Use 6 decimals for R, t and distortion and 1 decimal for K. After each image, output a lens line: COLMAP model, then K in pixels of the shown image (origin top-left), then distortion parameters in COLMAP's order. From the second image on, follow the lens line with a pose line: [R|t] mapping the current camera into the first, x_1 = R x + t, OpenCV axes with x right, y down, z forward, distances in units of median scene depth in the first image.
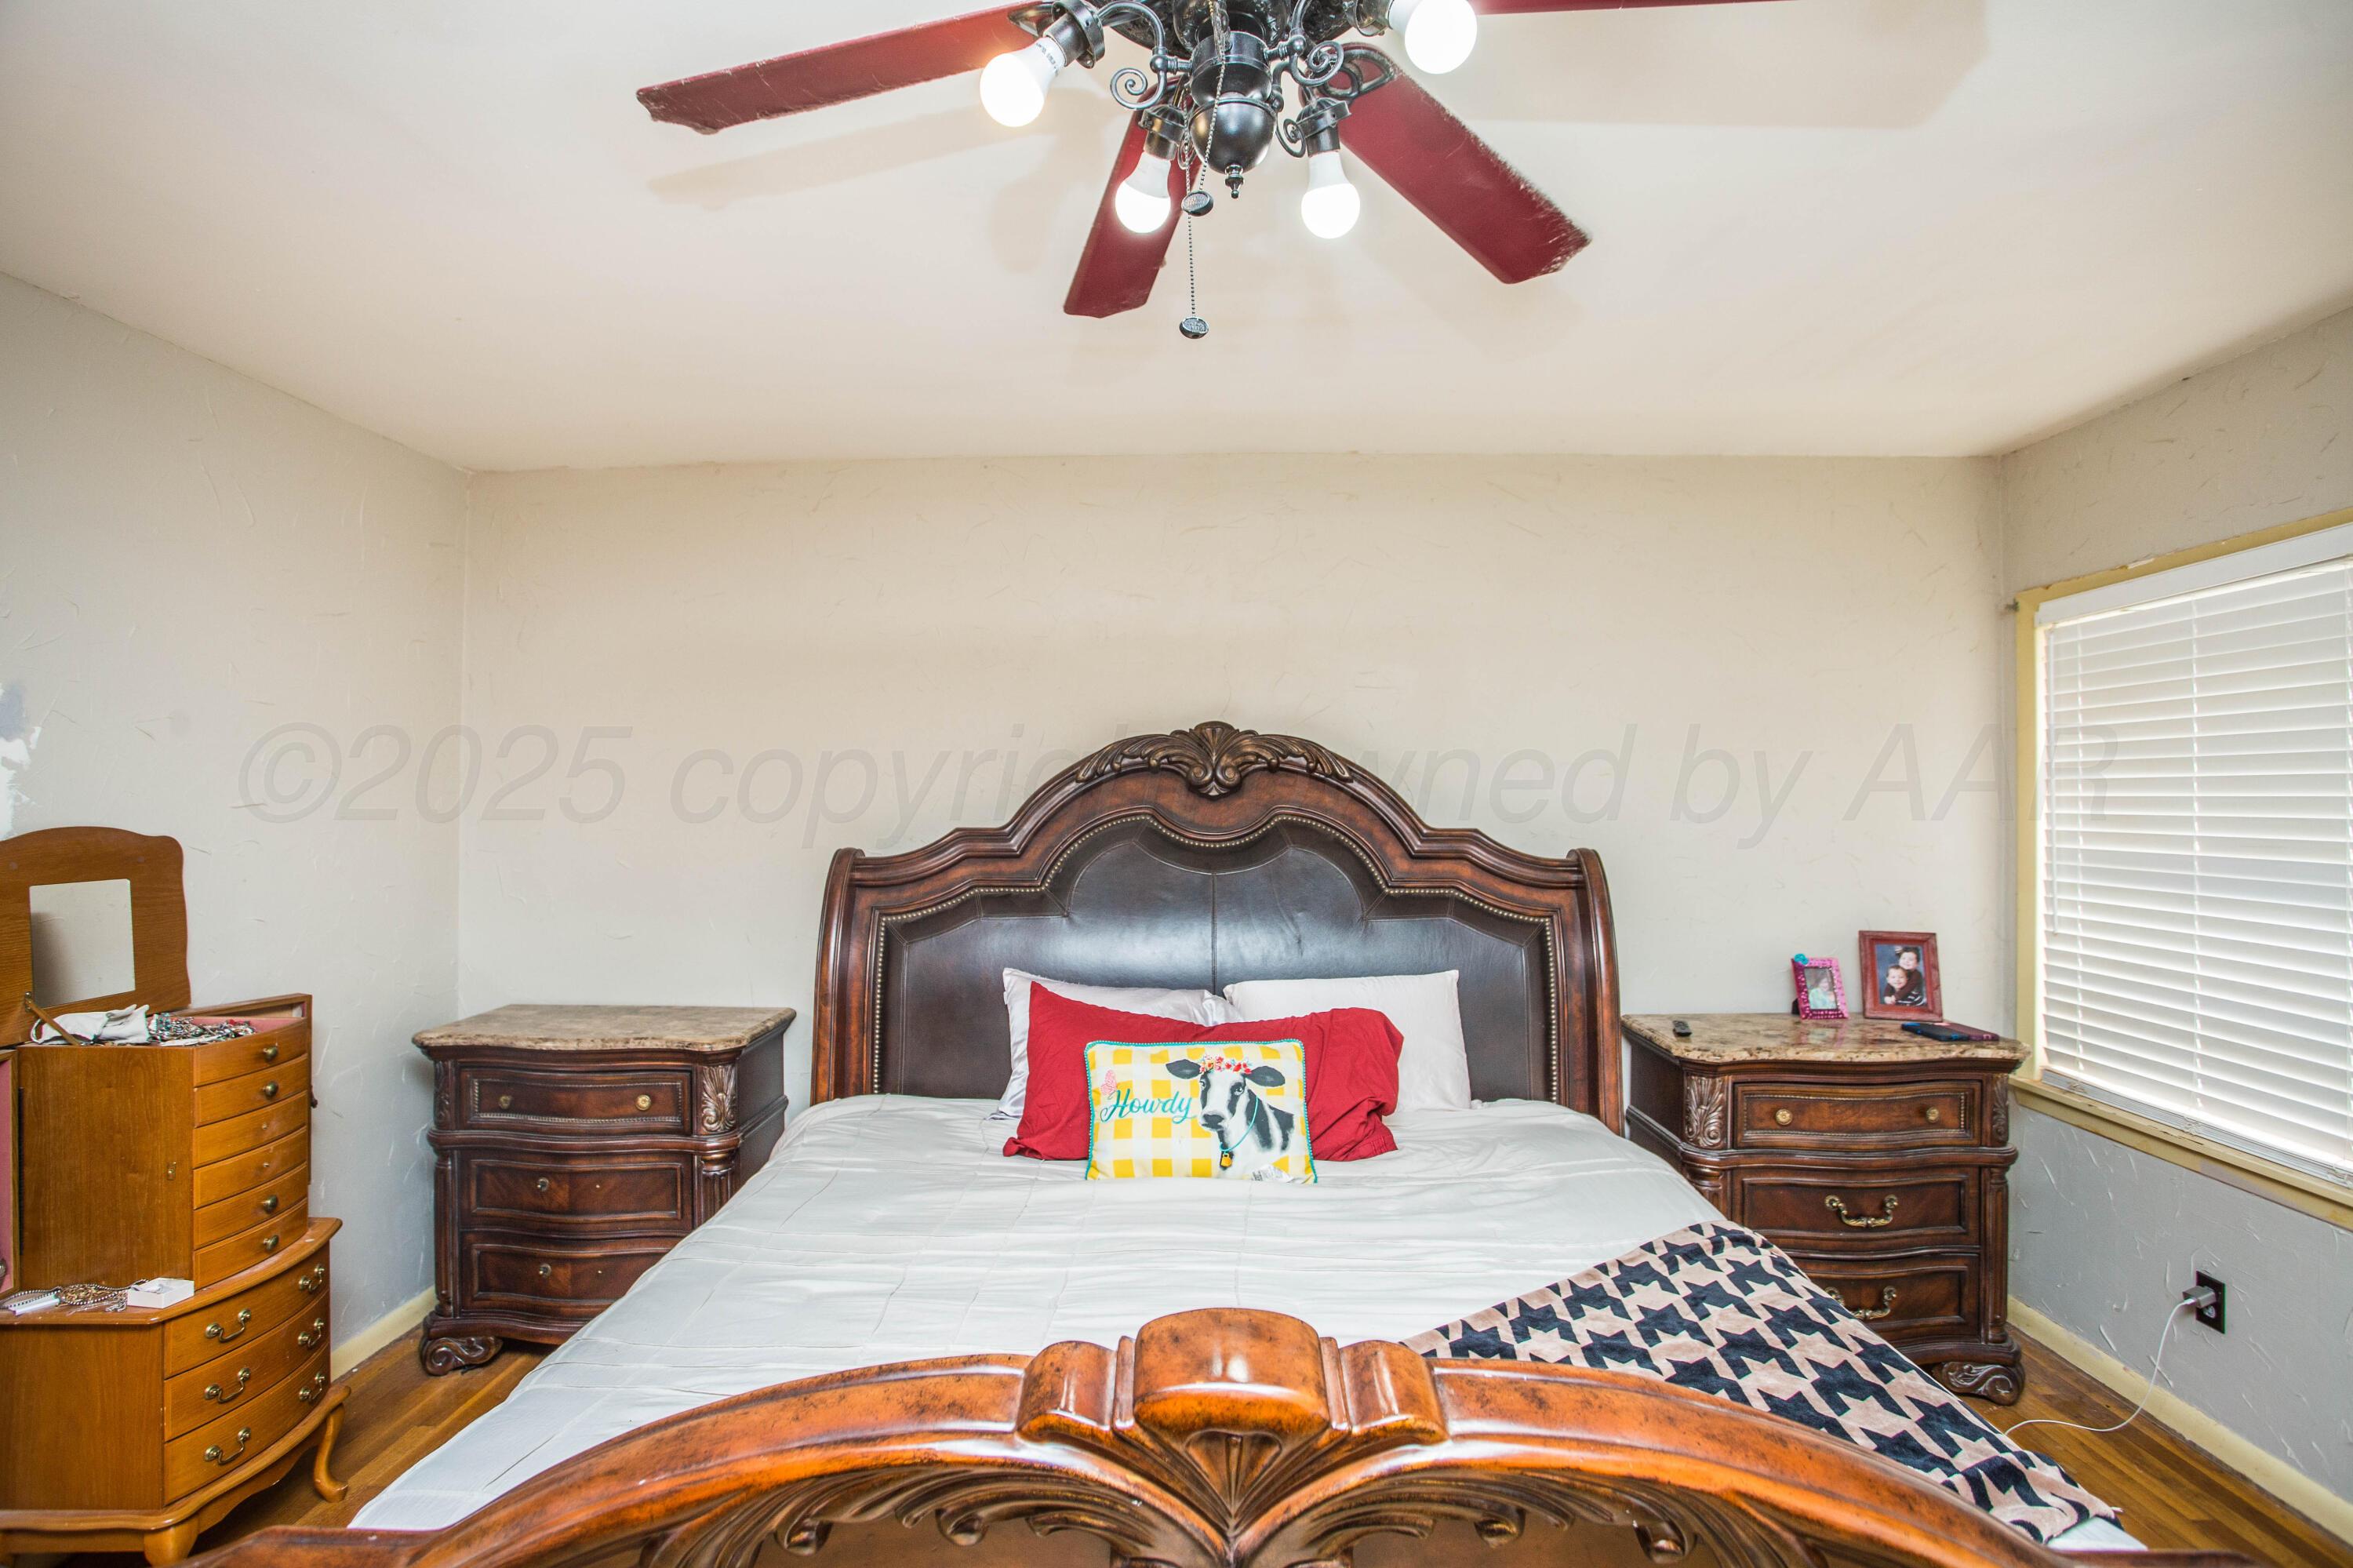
lens RADIAL K [[1144.7, 0, 1168.4], [0, 1144.7, 778.1], [0, 0, 1]] dist [-0.077962, 0.032311]
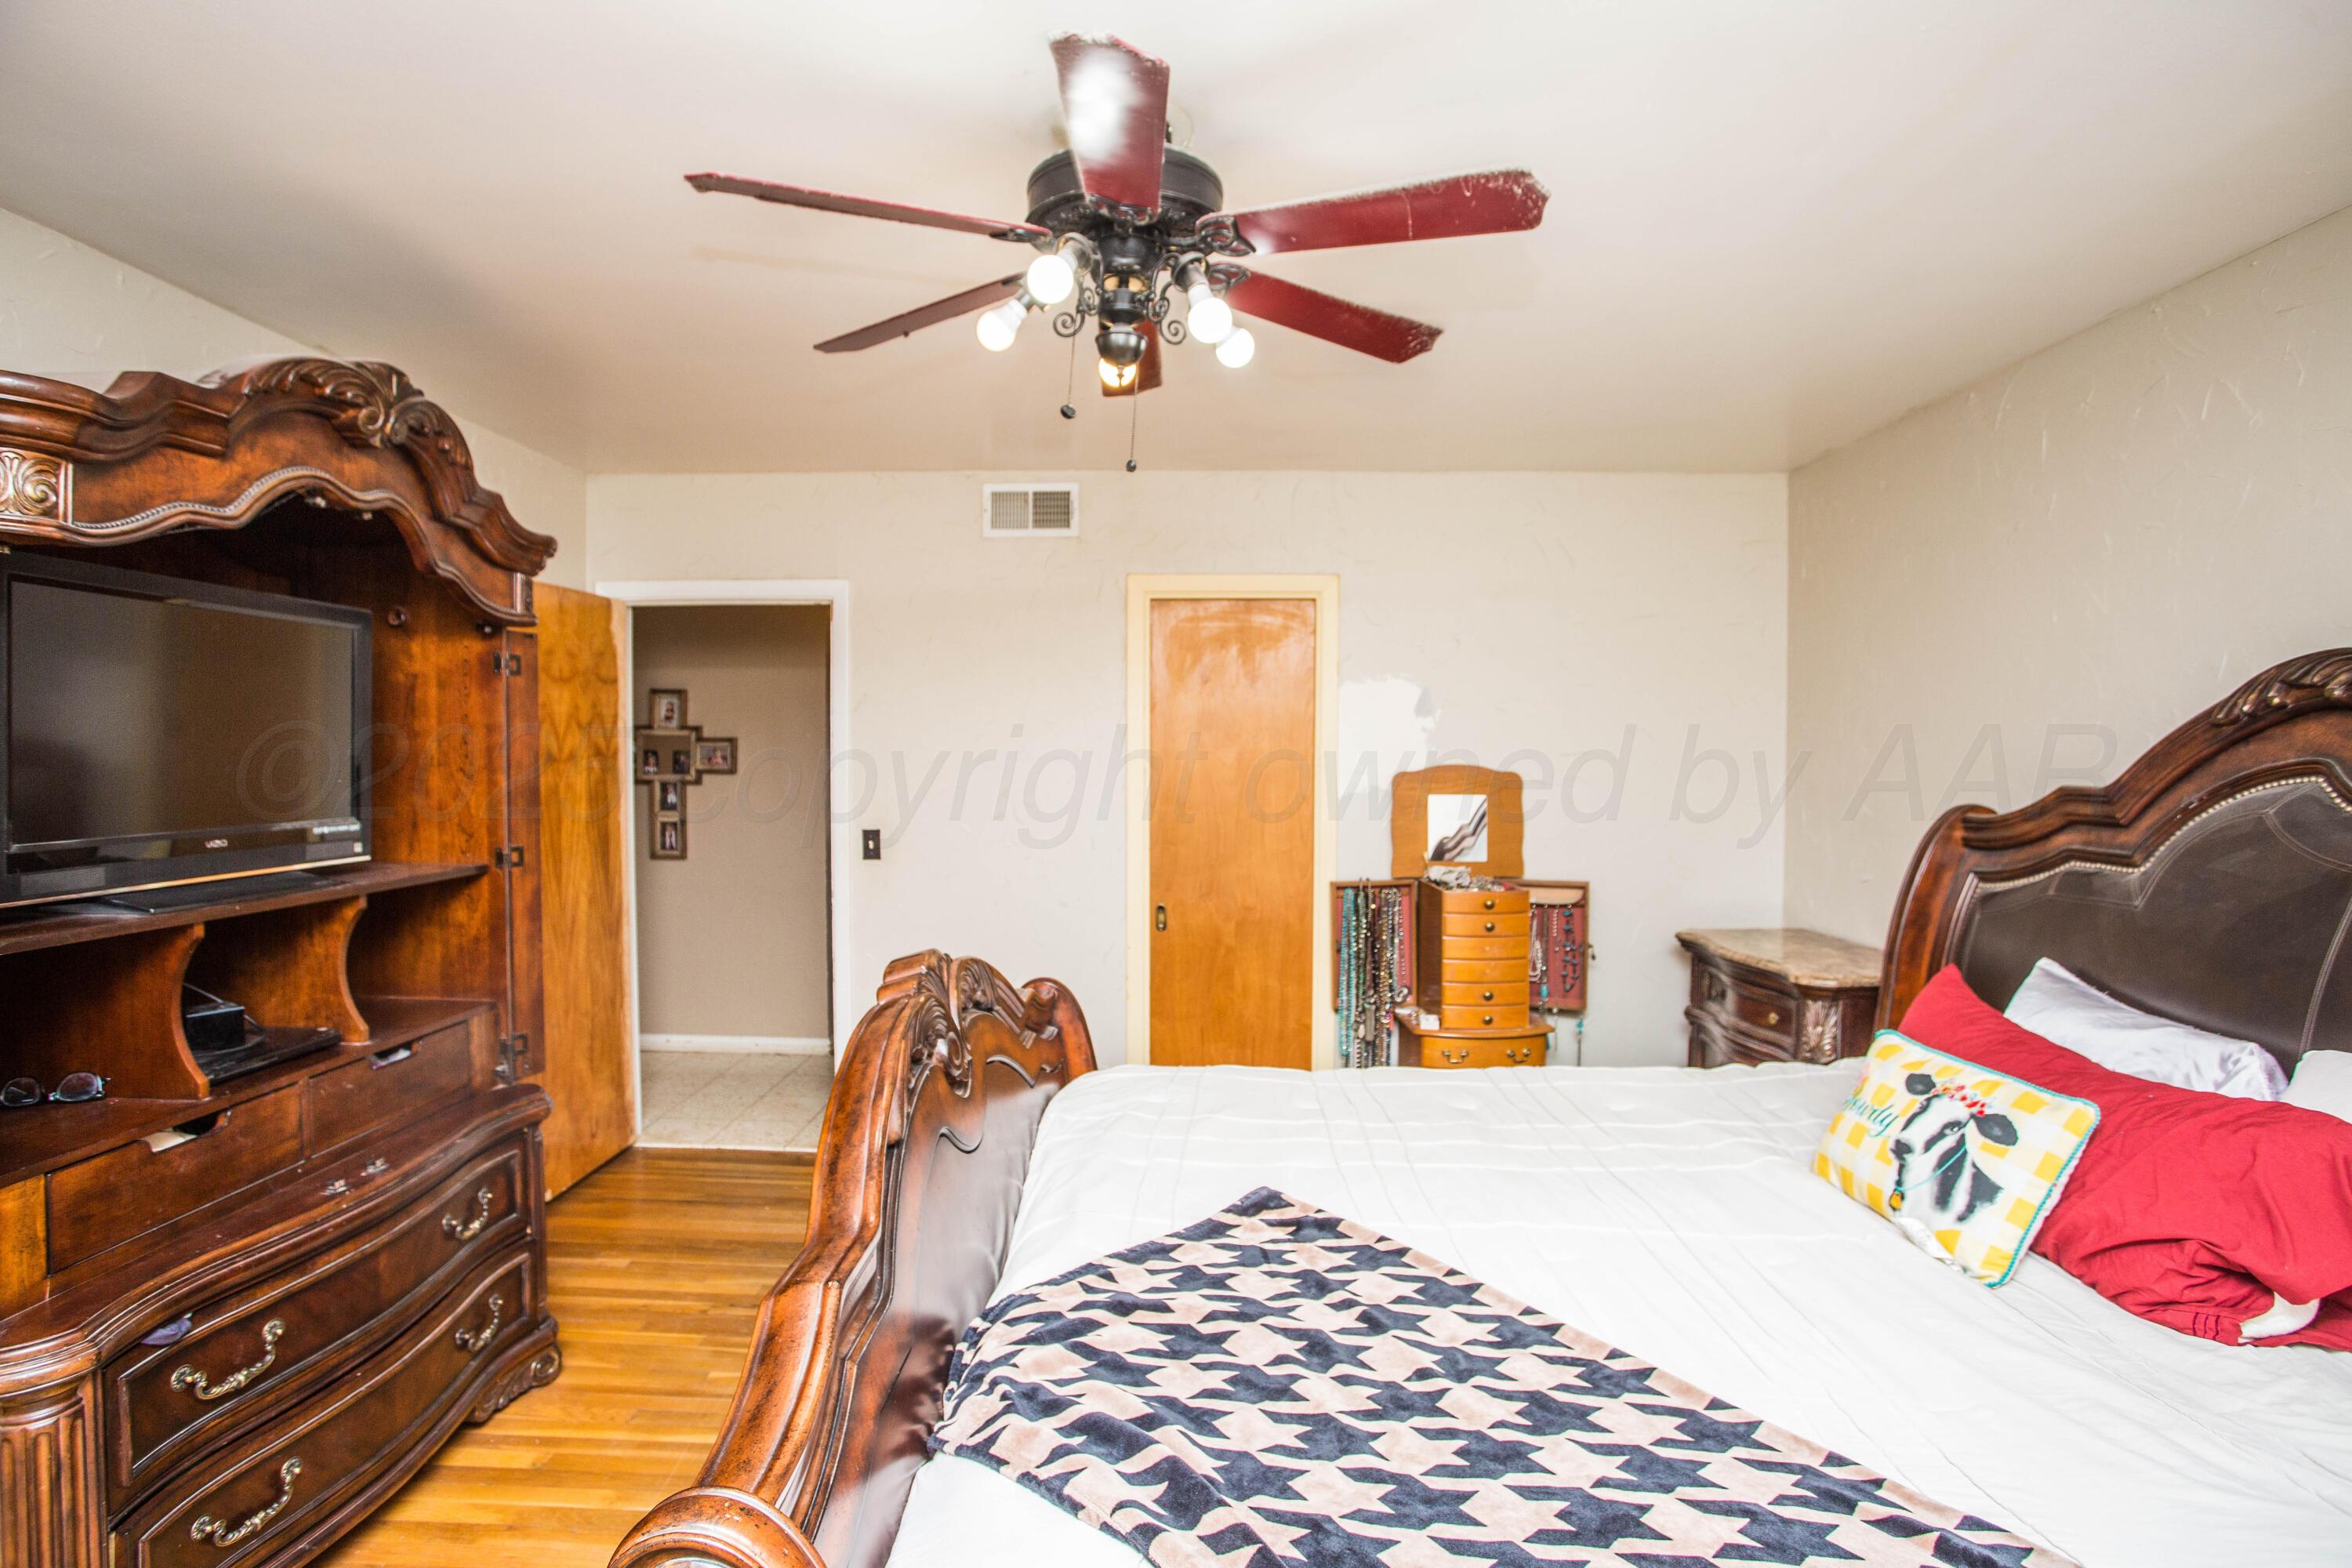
lens RADIAL K [[1144.2, 0, 1167.9], [0, 1144.2, 778.1], [0, 0, 1]] dist [-0.077962, 0.032311]
pose [[-0.002577, 0.023692, -0.999716, 0.740432], [0.011806, 0.999650, 0.023660, 0.014407], [0.999927, -0.011741, -0.002855, 0.445707]]
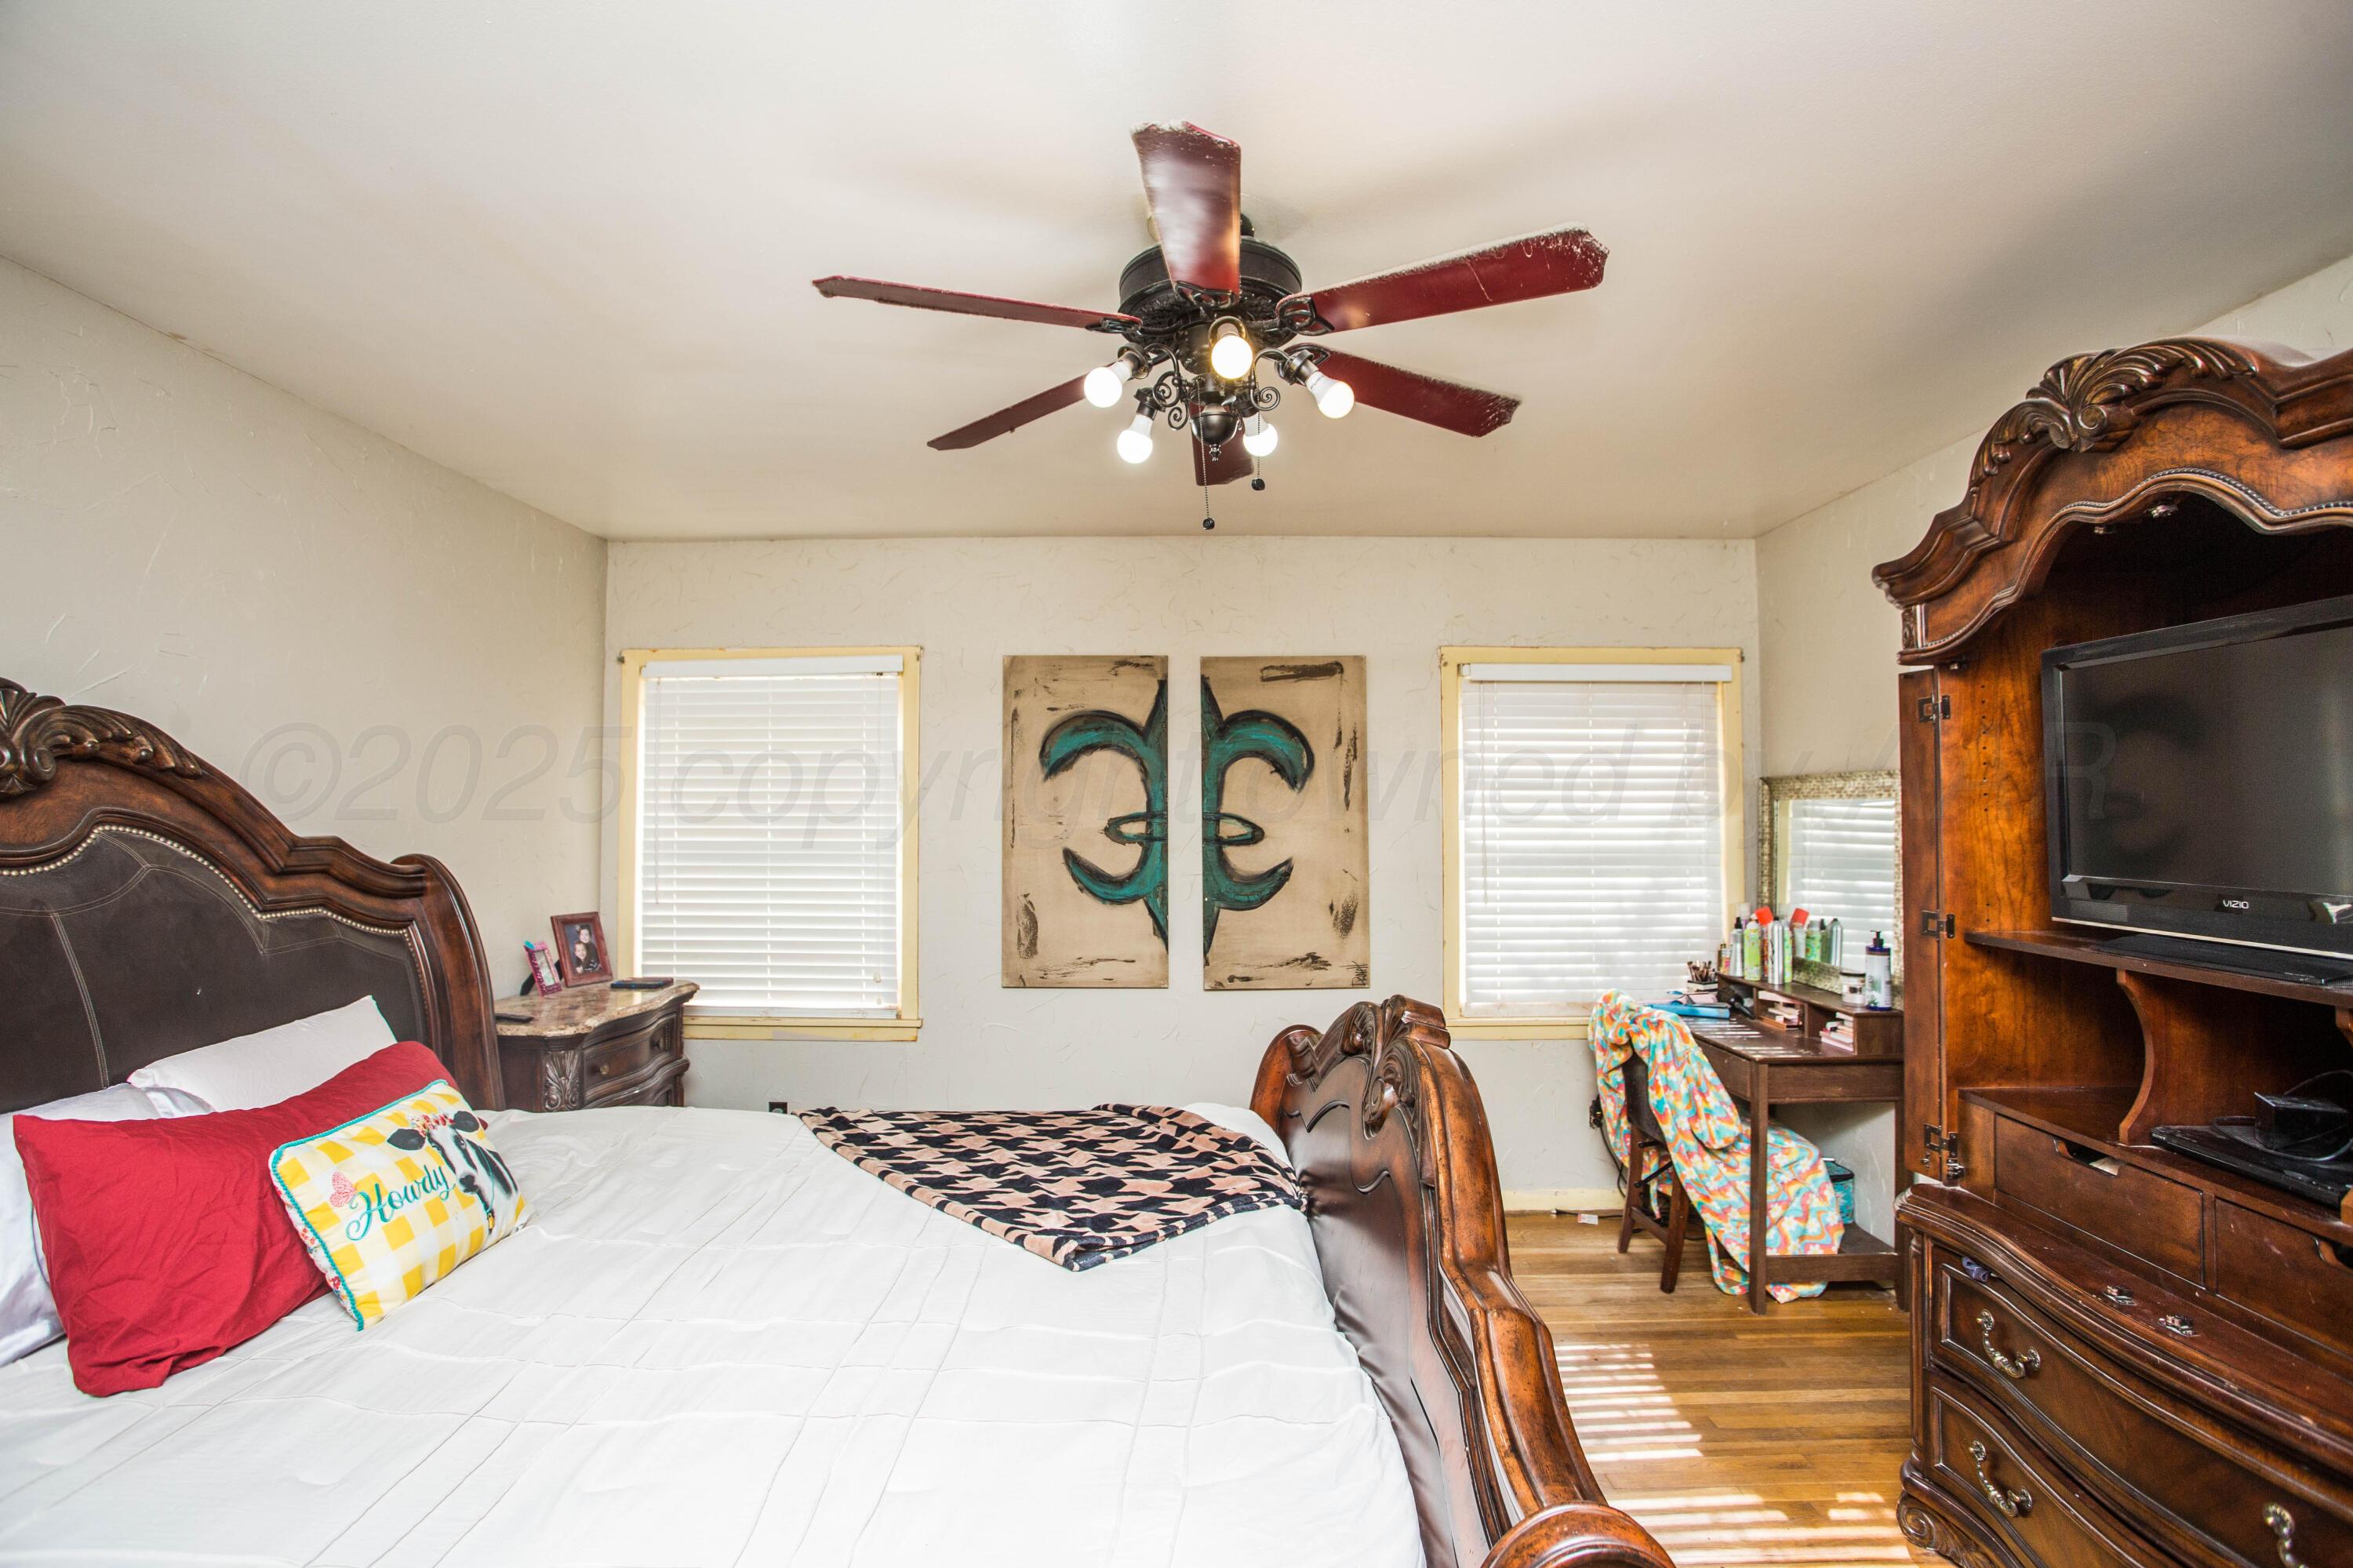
lens RADIAL K [[1144.7, 0, 1168.4], [0, 1144.7, 778.1], [0, 0, 1]] dist [-0.077962, 0.032311]
pose [[-0.026481, 0.027152, 0.999281, -0.726502], [-0.011997, 0.999550, -0.027477, 0.018083], [-0.999577, -0.012716, -0.026144, 0.465097]]
